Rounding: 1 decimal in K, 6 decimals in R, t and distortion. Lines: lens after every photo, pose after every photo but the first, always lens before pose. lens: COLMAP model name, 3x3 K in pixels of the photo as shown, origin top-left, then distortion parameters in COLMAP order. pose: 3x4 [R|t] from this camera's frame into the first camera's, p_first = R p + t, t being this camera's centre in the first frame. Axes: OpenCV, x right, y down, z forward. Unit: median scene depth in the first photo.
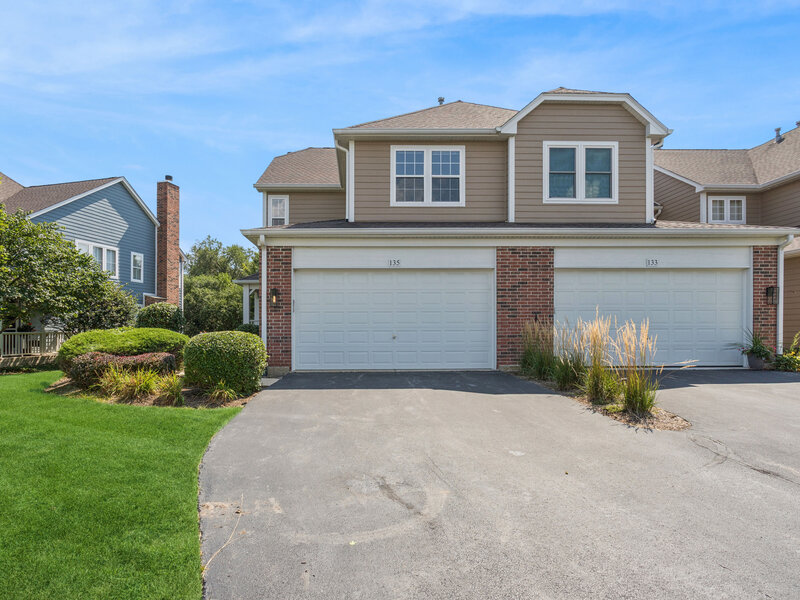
lens RADIAL K [[448.0, 0, 400.0], [0, 448.0, 300.0], [0, 0, 1]] dist [0.005066, 0.001043]
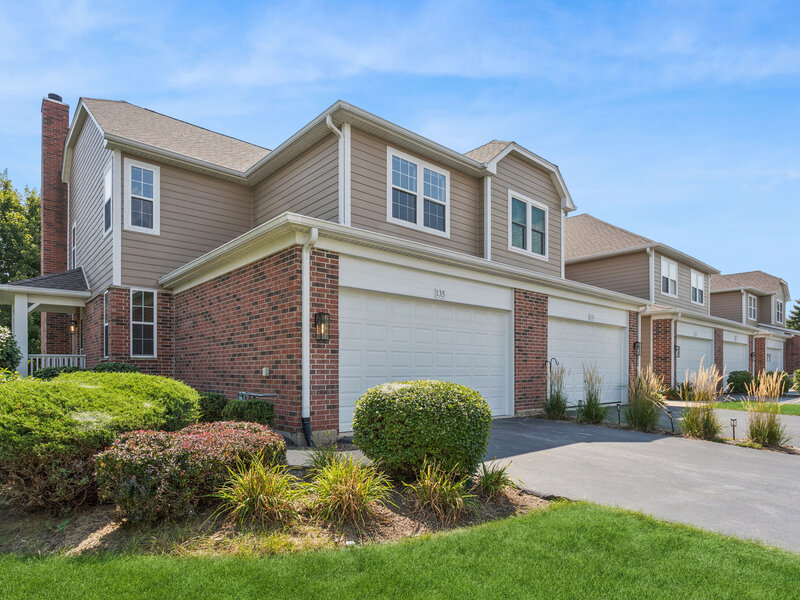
lens RADIAL K [[440.2, 0, 399.0], [0, 440.2, 351.3], [0, 0, 1]] dist [-0.000187, 0.000115]
pose [[0.795685, 0.031361, 0.604899, -0.478038], [-0.050576, 0.998611, 0.014754, 0.013063], [-0.603596, -0.042333, 0.796166, 0.340308]]
